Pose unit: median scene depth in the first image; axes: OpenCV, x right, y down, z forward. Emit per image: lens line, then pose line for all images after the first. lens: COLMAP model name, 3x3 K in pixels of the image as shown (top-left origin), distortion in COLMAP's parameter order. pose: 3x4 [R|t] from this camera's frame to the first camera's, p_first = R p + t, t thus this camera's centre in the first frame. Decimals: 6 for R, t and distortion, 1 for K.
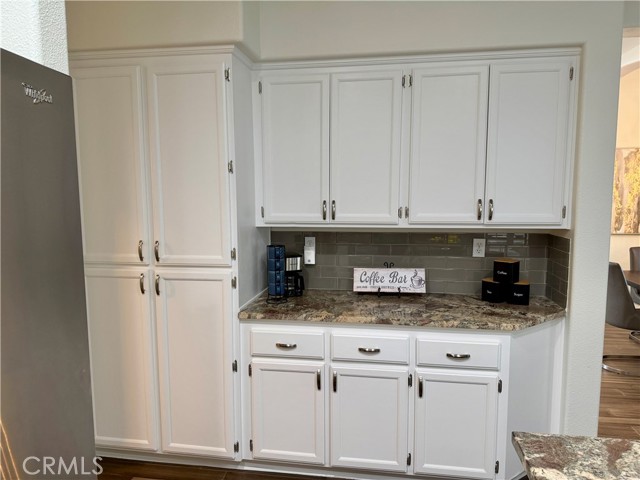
lens RADIAL K [[448.3, 0, 319.5], [0, 448.3, 237.1], [0, 0, 1]] dist [0.029359, -0.027150]
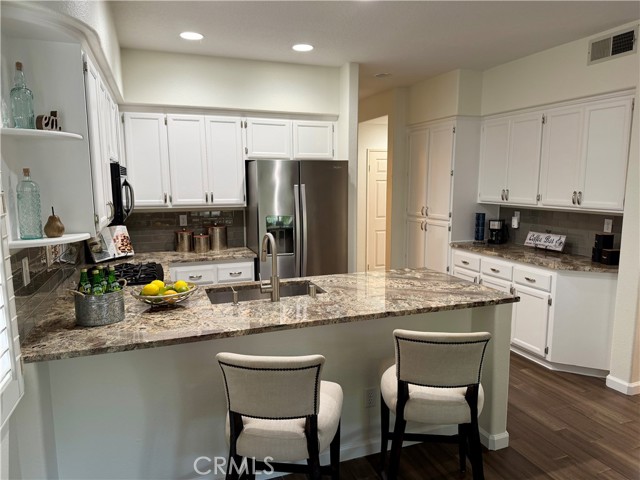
lens RADIAL K [[448.3, 0, 324.7], [0, 448.3, 242.9], [0, 0, 1]] dist [0.029359, -0.027150]
pose [[0.501440, 0.121876, -0.856565, 1.254929], [-0.077305, 0.992380, 0.095945, 0.010729], [0.861732, 0.018106, 0.507041, -0.539933]]
